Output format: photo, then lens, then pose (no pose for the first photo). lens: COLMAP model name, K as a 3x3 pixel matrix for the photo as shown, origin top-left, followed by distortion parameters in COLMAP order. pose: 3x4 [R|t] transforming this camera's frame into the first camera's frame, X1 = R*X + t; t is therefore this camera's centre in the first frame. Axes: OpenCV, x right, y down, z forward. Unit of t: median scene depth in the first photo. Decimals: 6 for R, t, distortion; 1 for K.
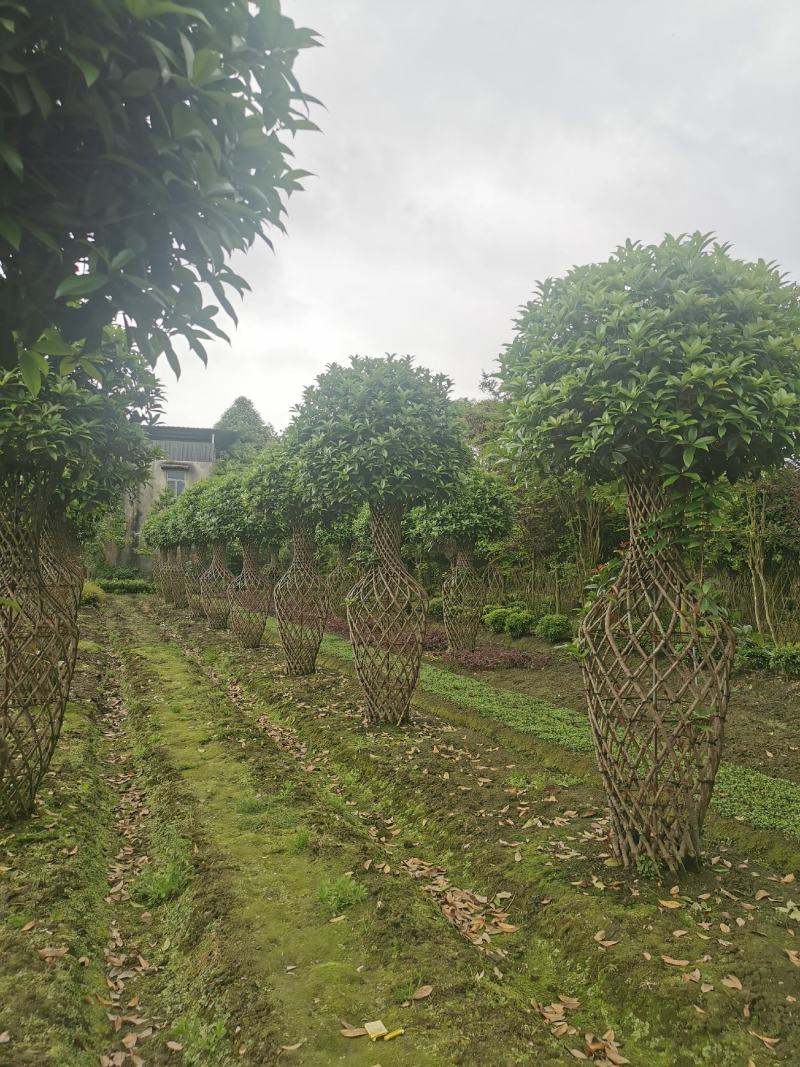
lens RADIAL K [[775.7, 0, 405.0], [0, 775.7, 528.4], [0, 0, 1]] dist [0.041377, -0.022494]
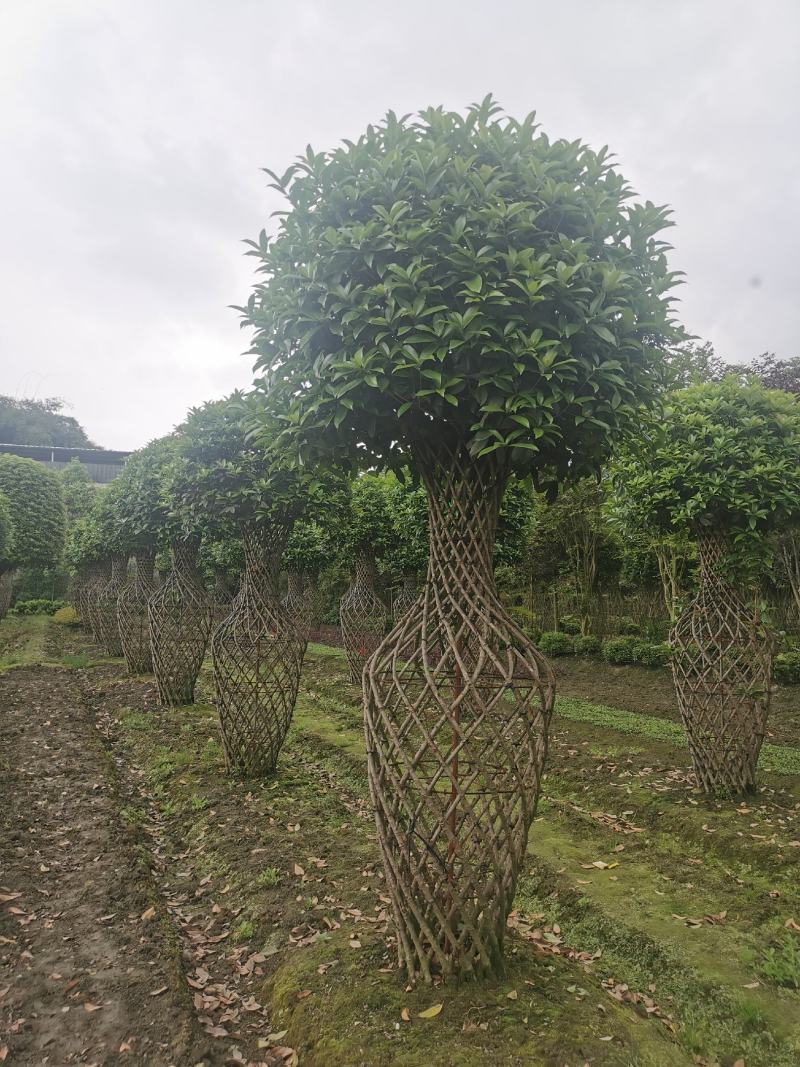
lens RADIAL K [[775.7, 0, 402.5], [0, 775.7, 528.8], [0, 0, 1]] dist [0.041377, -0.022494]
pose [[0.998355, -0.000489, 0.057330, -0.426566], [0.002057, 0.999625, -0.027296, -0.036762], [-0.057295, 0.027369, 0.997982, -0.526046]]
